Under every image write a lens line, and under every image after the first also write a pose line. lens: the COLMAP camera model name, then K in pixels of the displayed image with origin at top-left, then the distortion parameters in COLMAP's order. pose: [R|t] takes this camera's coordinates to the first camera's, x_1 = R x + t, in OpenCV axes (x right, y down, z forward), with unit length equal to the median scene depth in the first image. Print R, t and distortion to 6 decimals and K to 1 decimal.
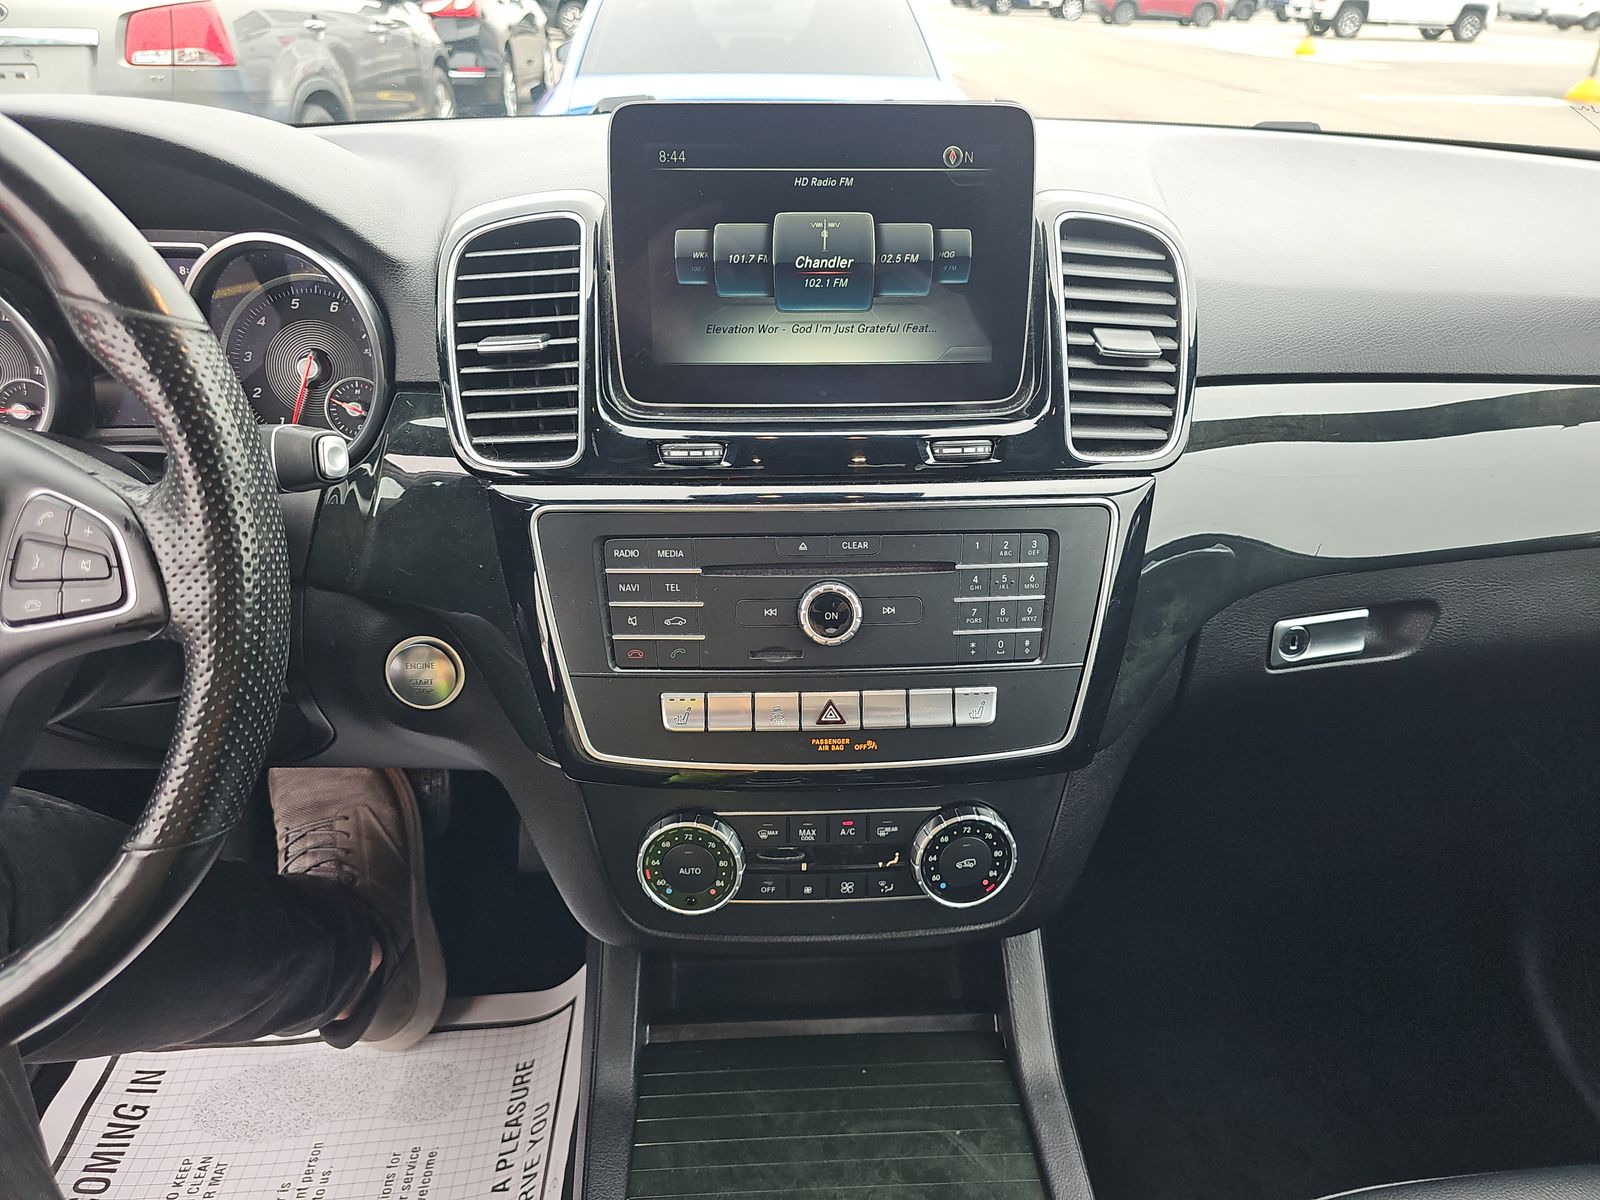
lens RADIAL K [[1056.8, 0, 802.0], [0, 1056.8, 616.2], [0, 0, 1]] dist [0.042814, -0.045210]
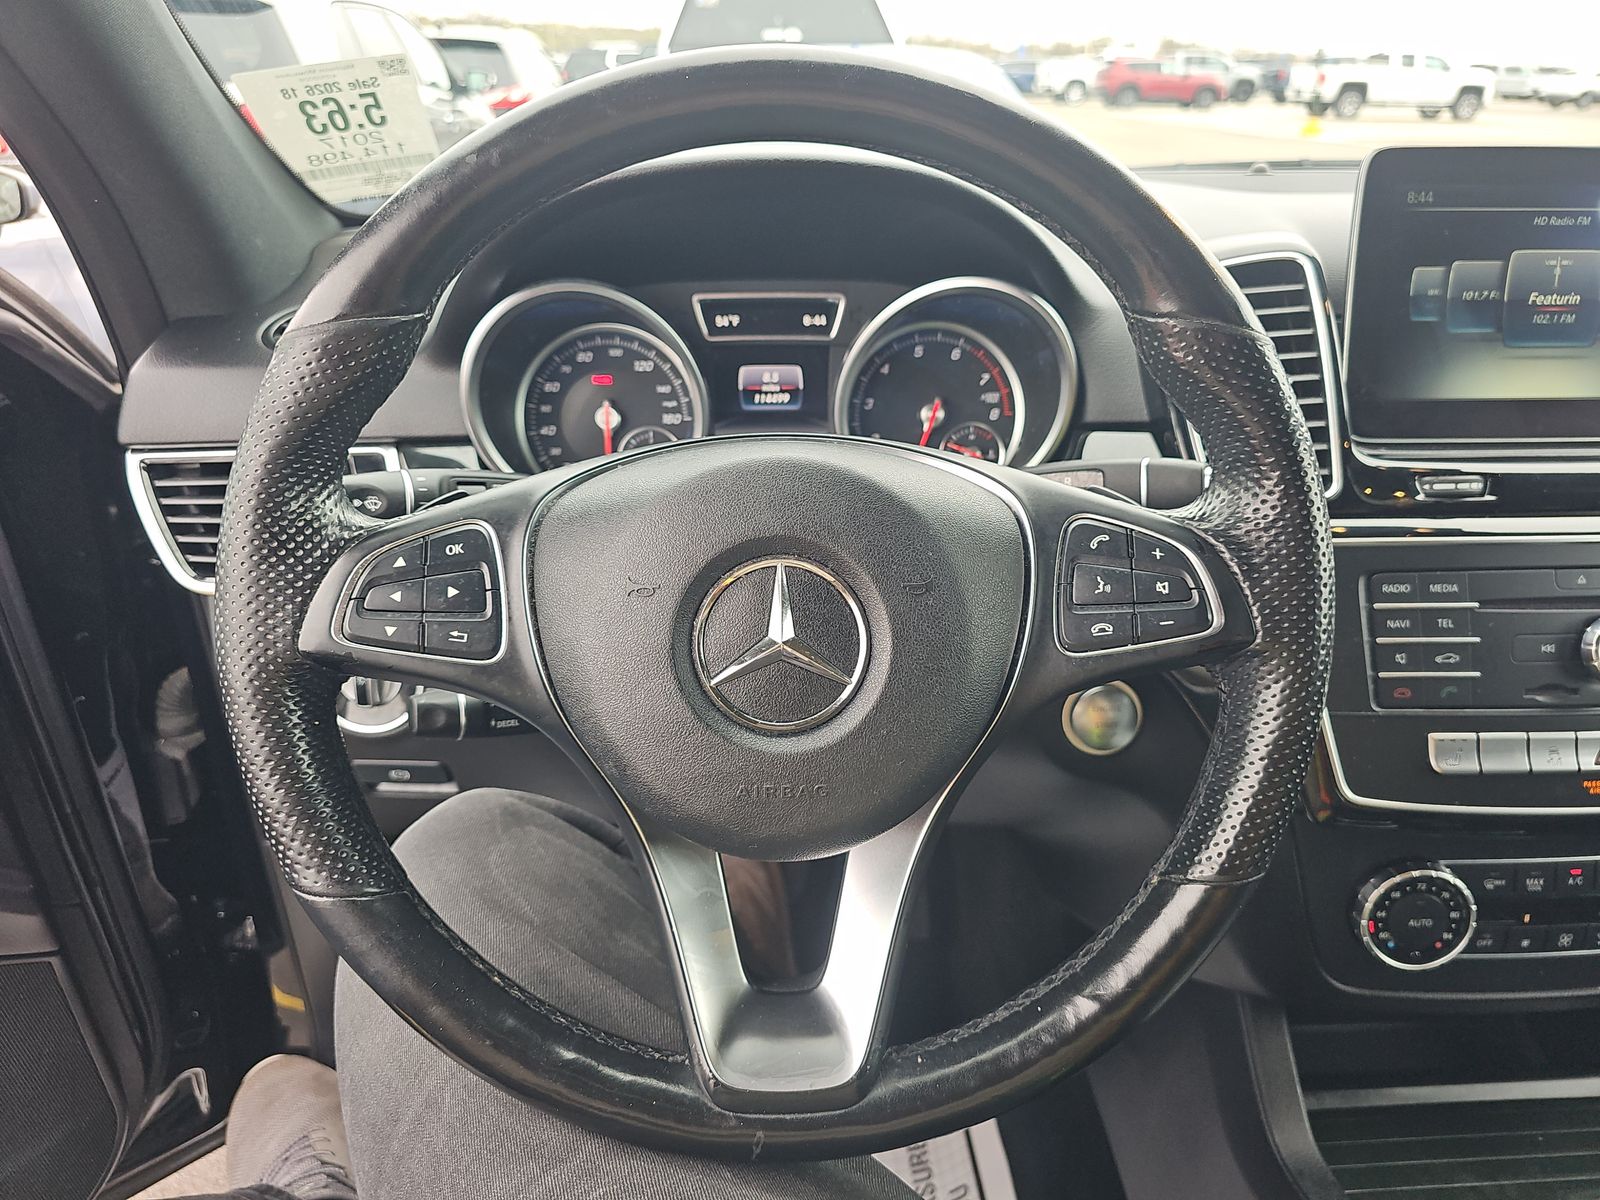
lens RADIAL K [[1066.0, 0, 810.1], [0, 1066.0, 597.6], [0, 0, 1]] dist [0.041901, -0.051108]
pose [[0.999948, -0.006564, -0.007804, -0.678464], [0.005907, 0.996665, -0.081383, 0.025715], [0.008312, 0.081333, 0.996652, 0.008819]]
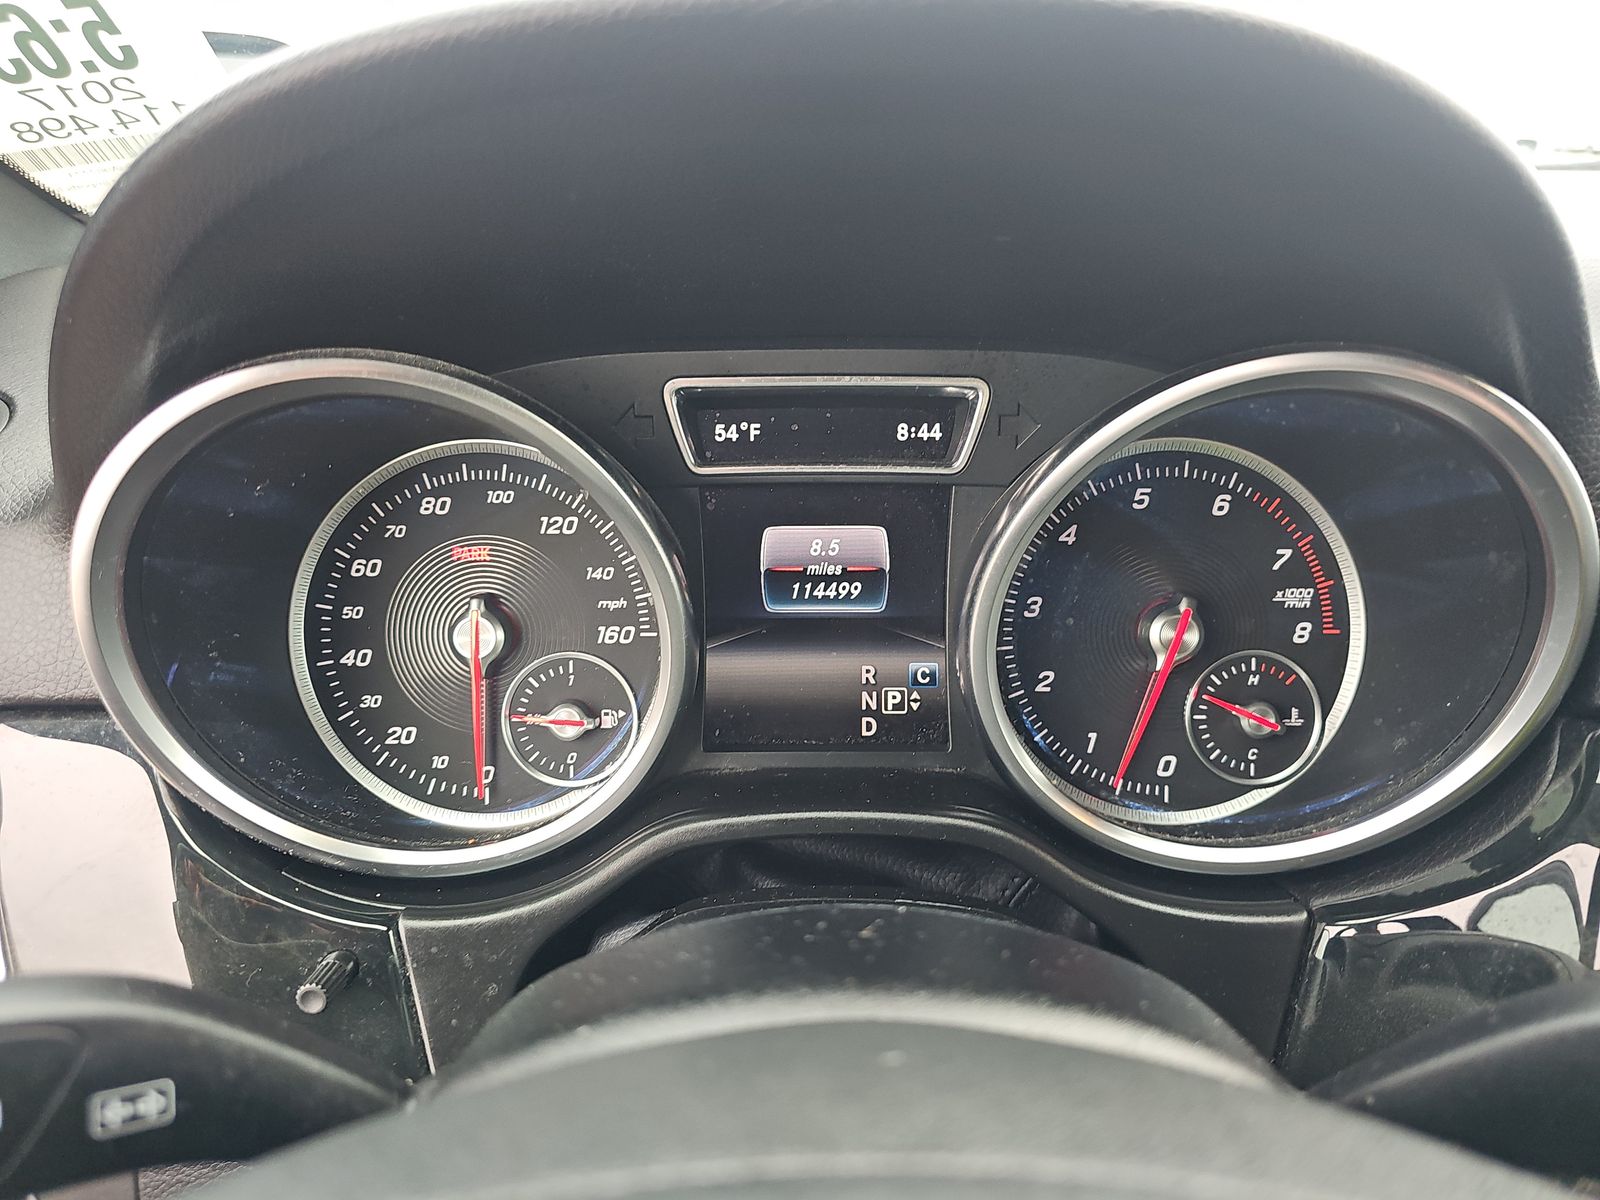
lens RADIAL K [[1056.8, 0, 802.0], [0, 1056.8, 616.2], [0, 0, 1]] dist [0.042814, -0.045210]
pose [[0.998460, 0.009547, -0.054651, -0.711245], [-0.015357, 0.994151, -0.106902, -0.223545], [0.053310, 0.107576, 0.992766, 0.626963]]
